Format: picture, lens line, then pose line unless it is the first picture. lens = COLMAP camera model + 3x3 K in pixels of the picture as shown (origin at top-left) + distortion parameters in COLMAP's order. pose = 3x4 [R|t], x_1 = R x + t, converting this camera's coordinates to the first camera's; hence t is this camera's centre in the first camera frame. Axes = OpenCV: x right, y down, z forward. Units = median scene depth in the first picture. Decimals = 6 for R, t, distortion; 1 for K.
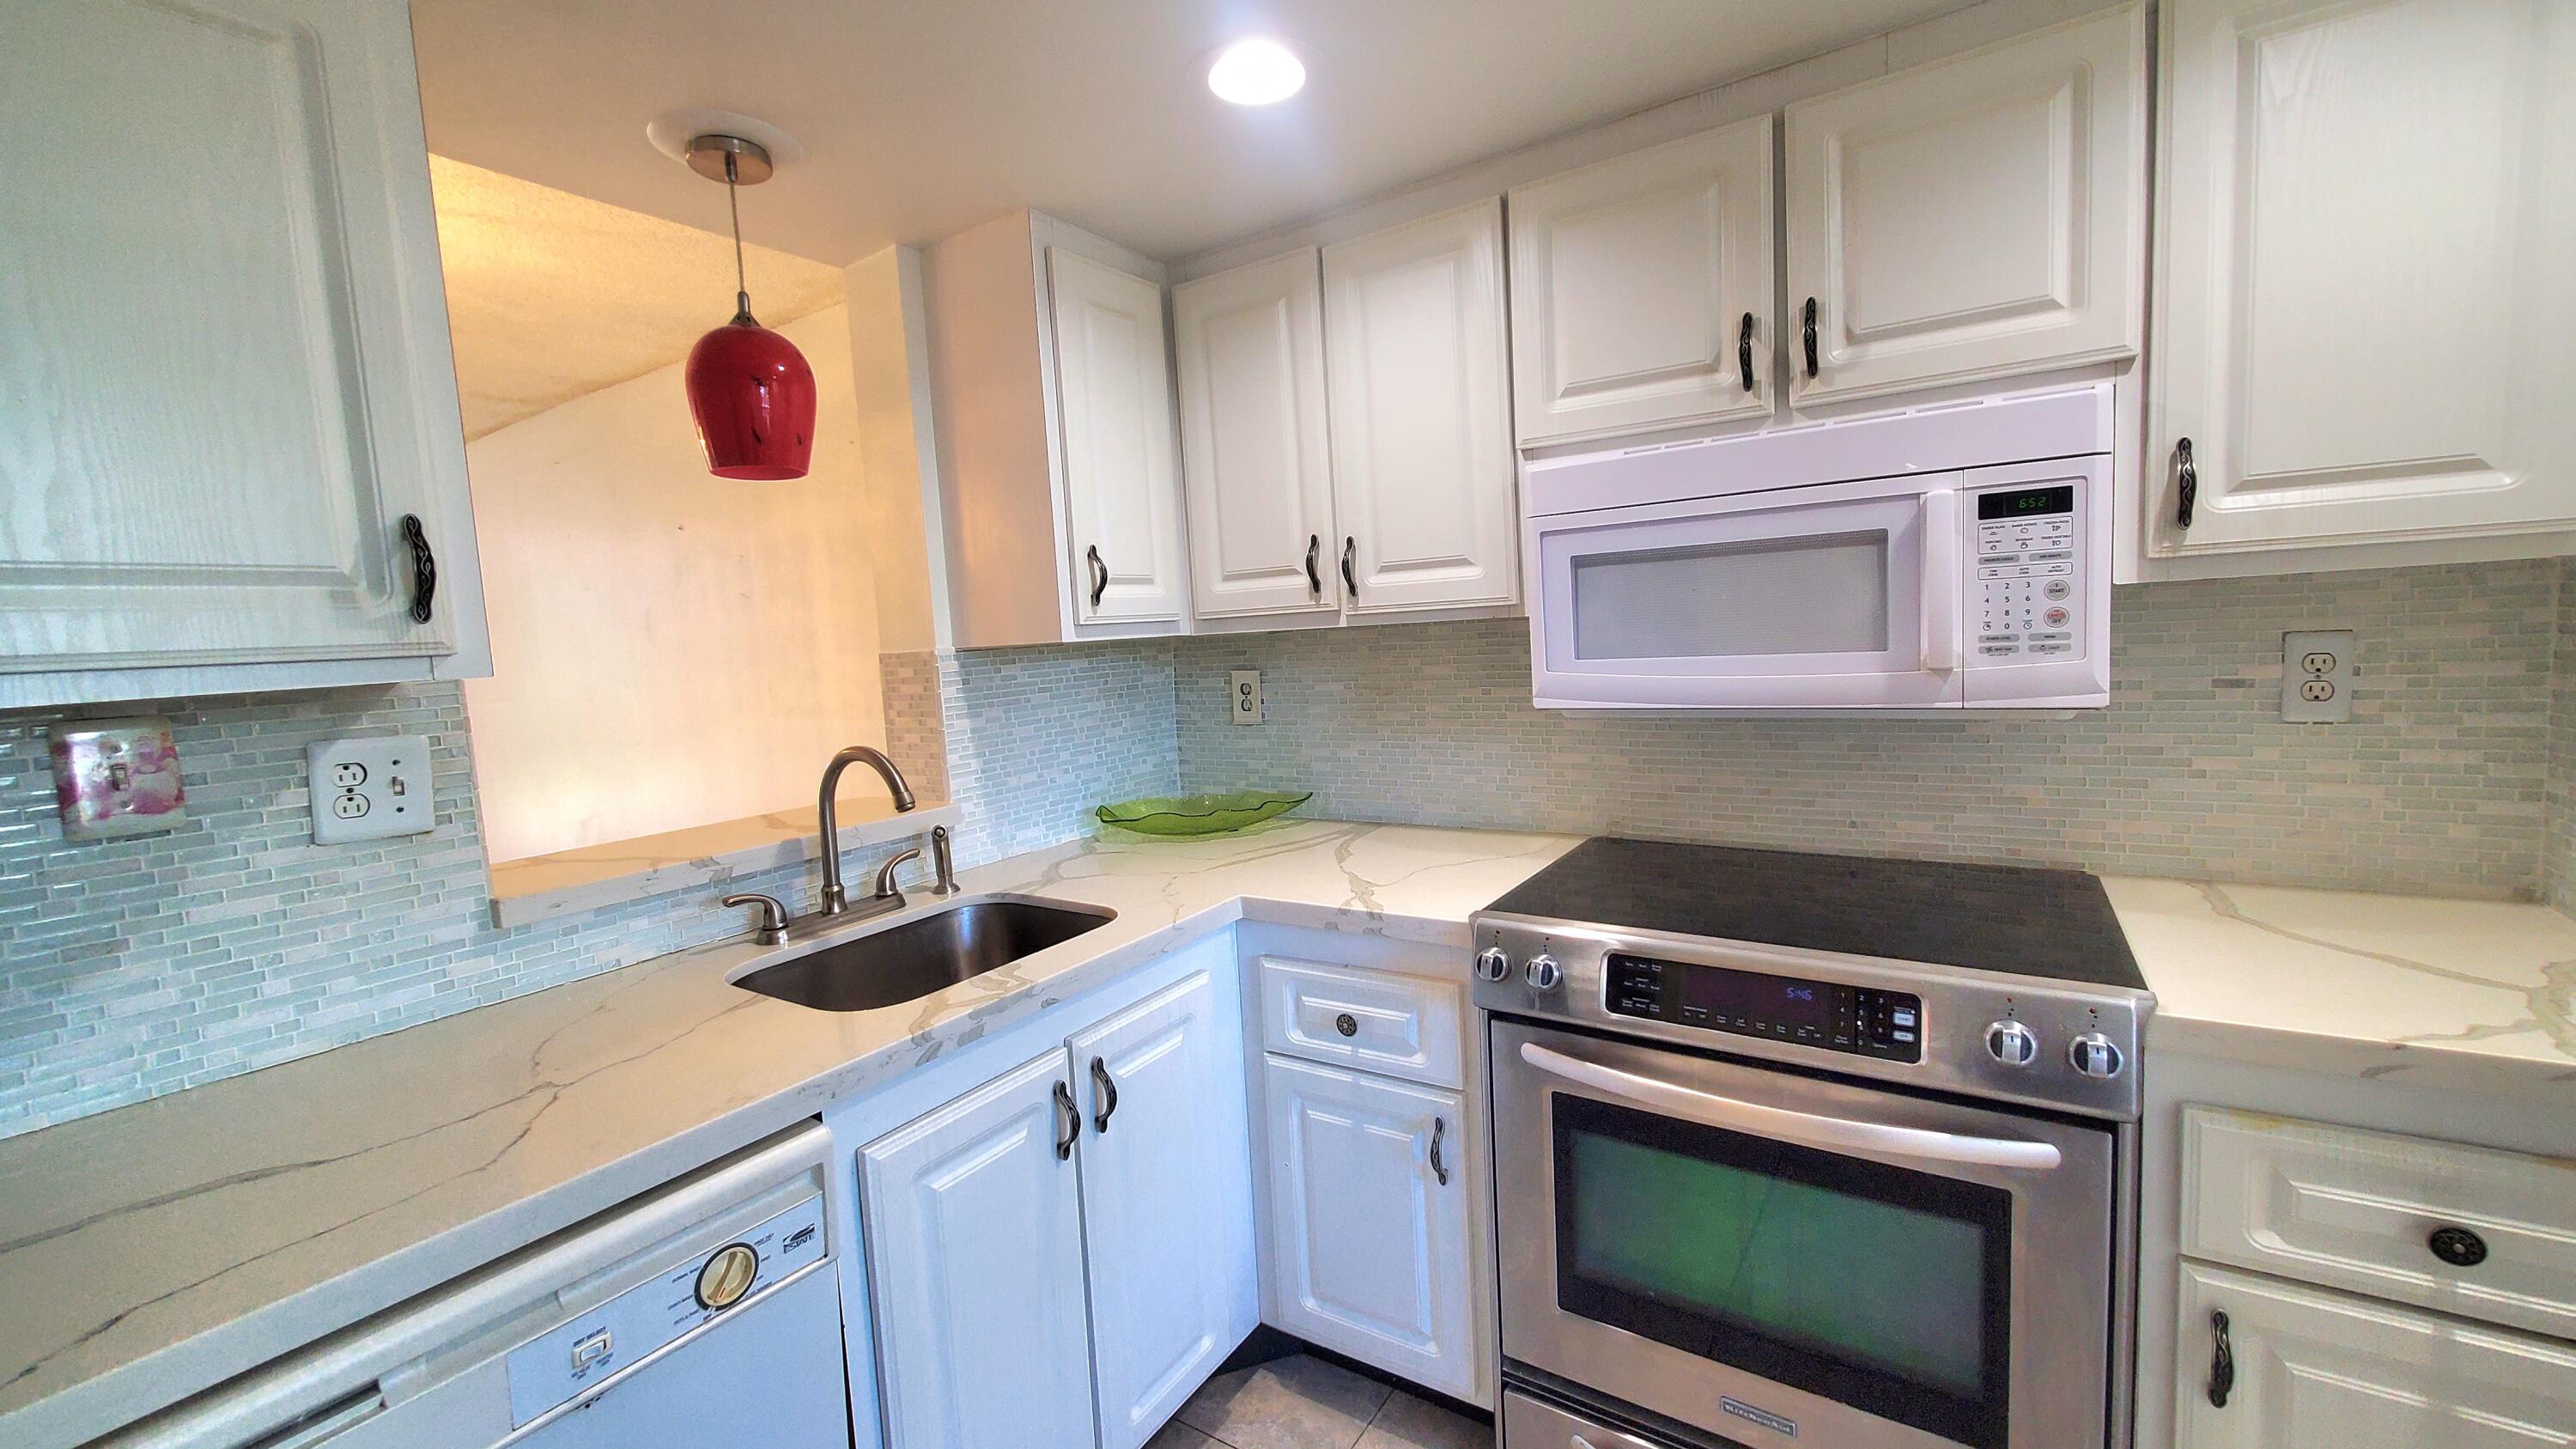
lens RADIAL K [[1021.7, 0, 1287.0], [0, 1021.7, 716.6], [0, 0, 1]] dist [0.005705, -0.001884]
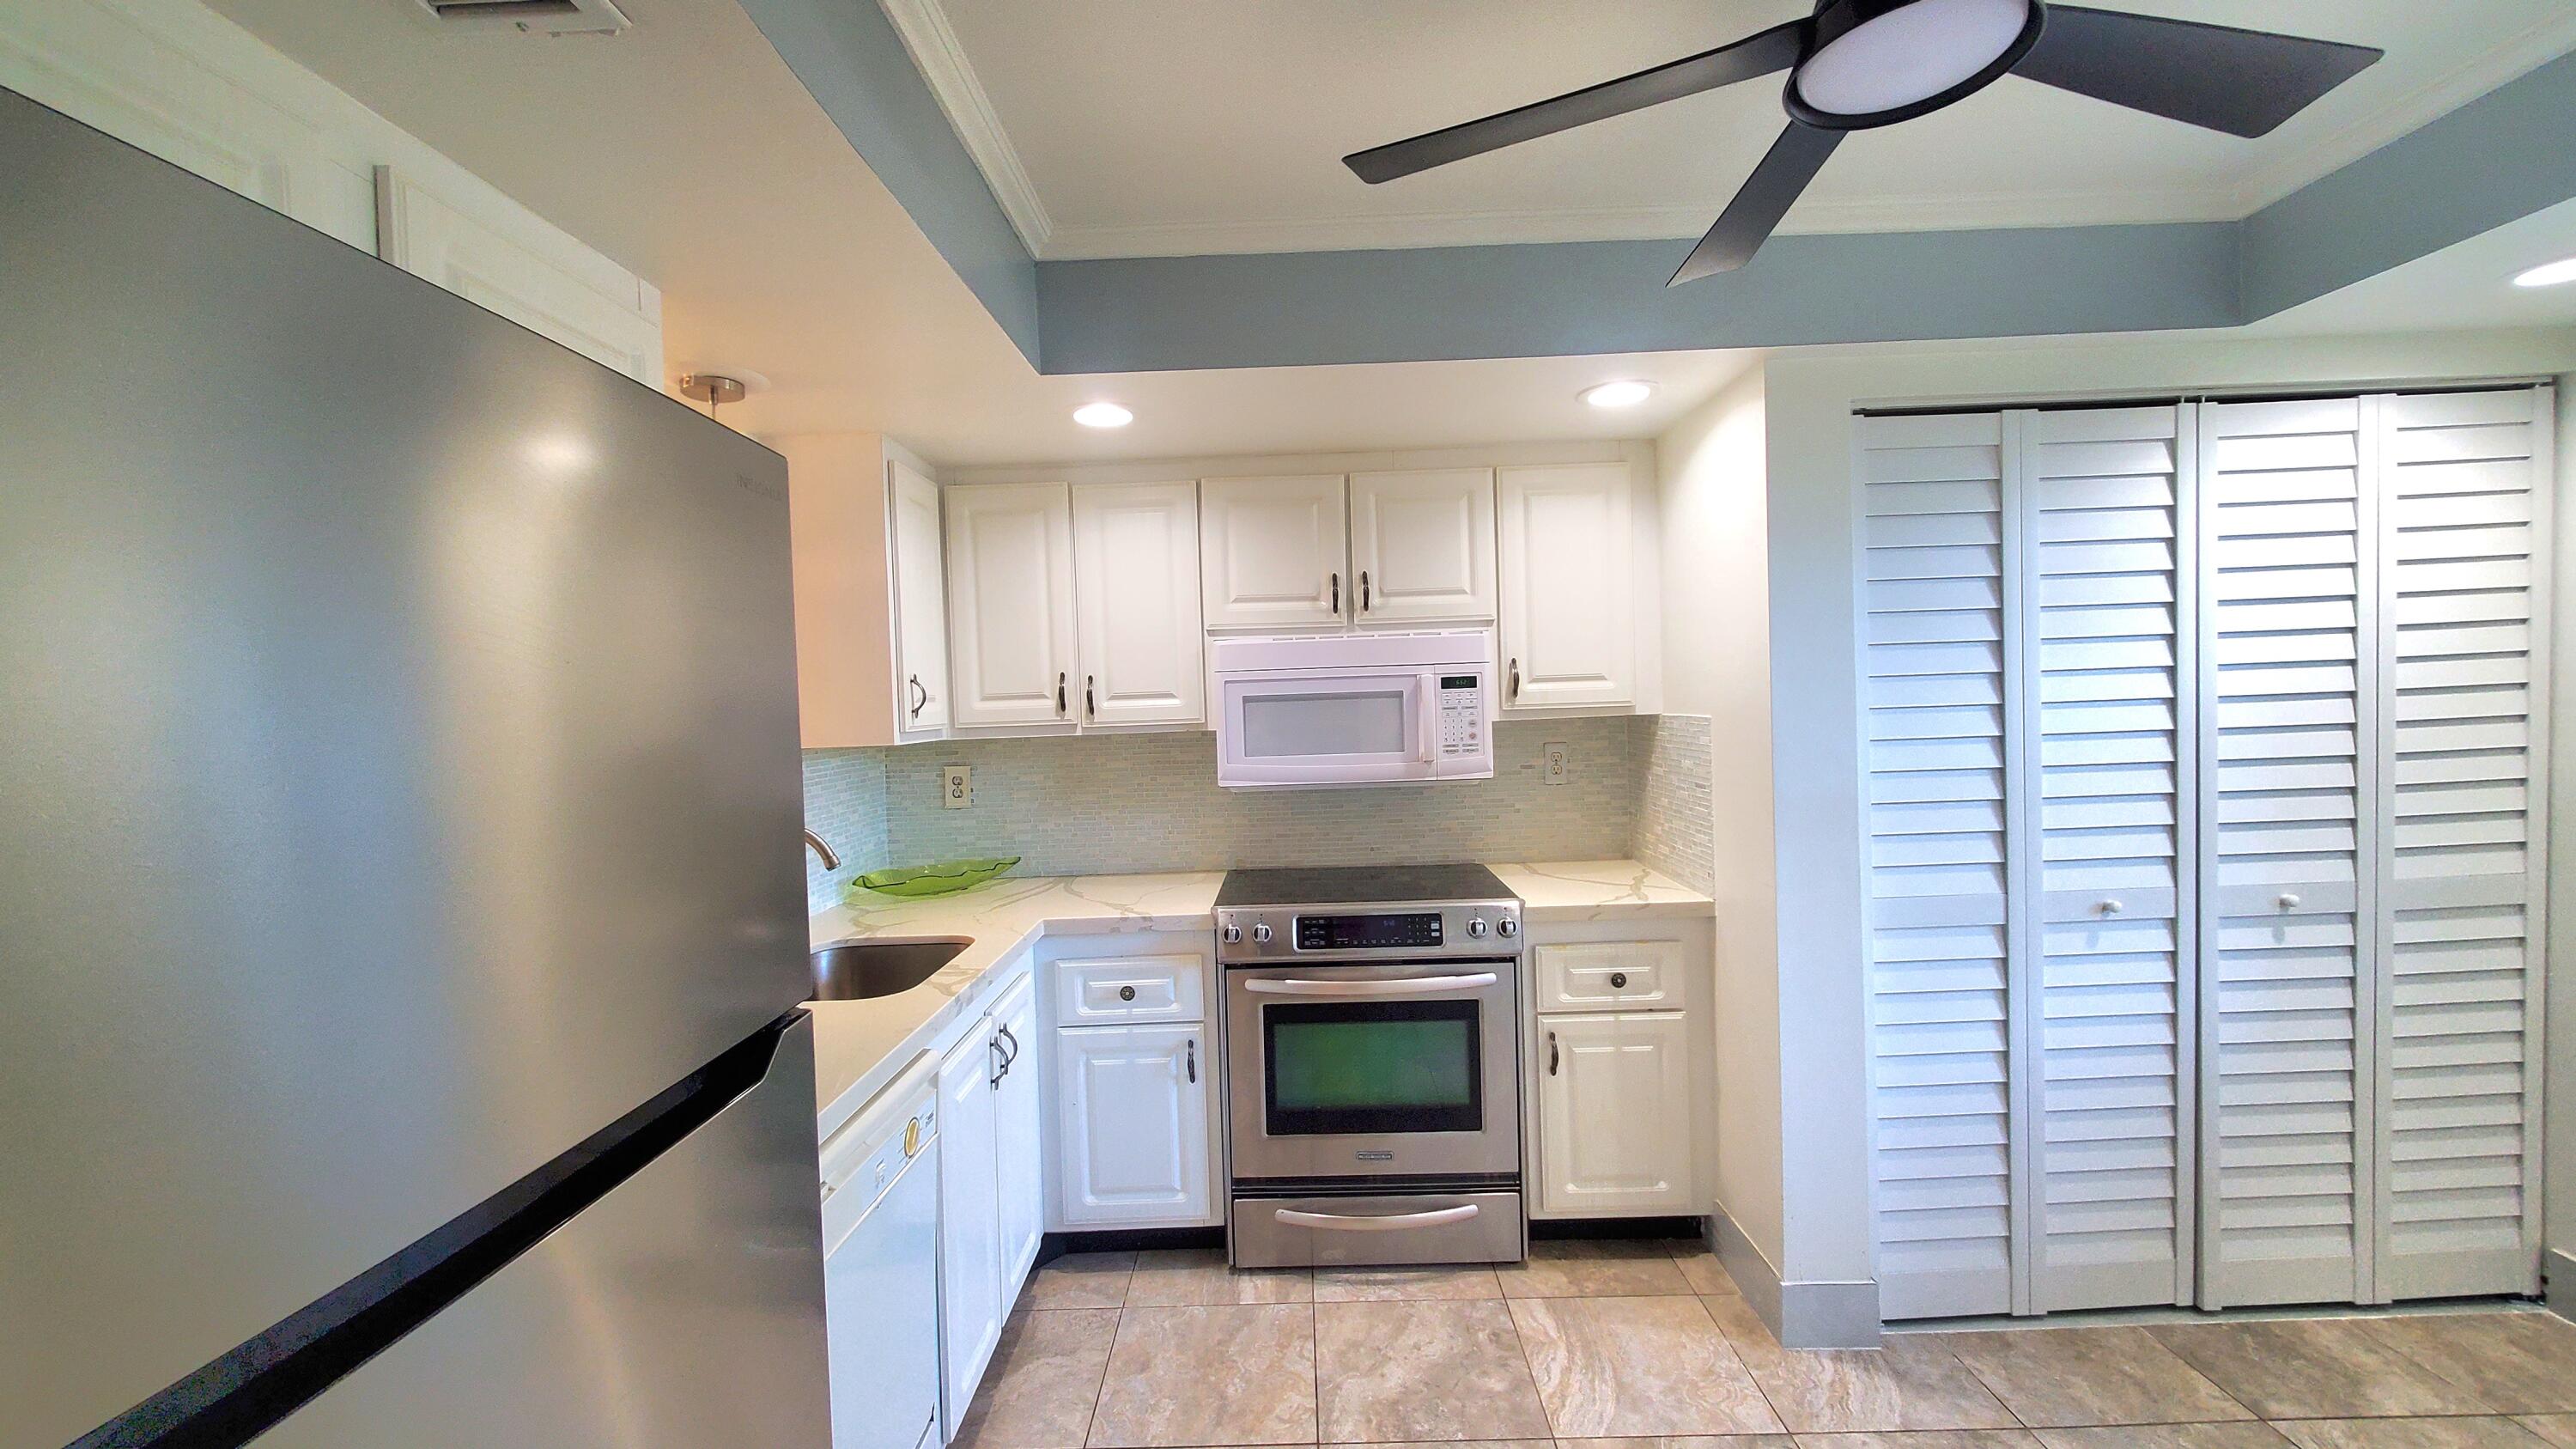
lens RADIAL K [[1021.7, 0, 1282.4], [0, 1021.7, 714.9], [0, 0, 1]] dist [0.005705, -0.001884]
pose [[0.842596, 0.018670, 0.538223, -0.588655], [0.033630, 0.995624, -0.087184, 0.025231], [-0.537496, 0.091561, 0.838281, -0.464742]]
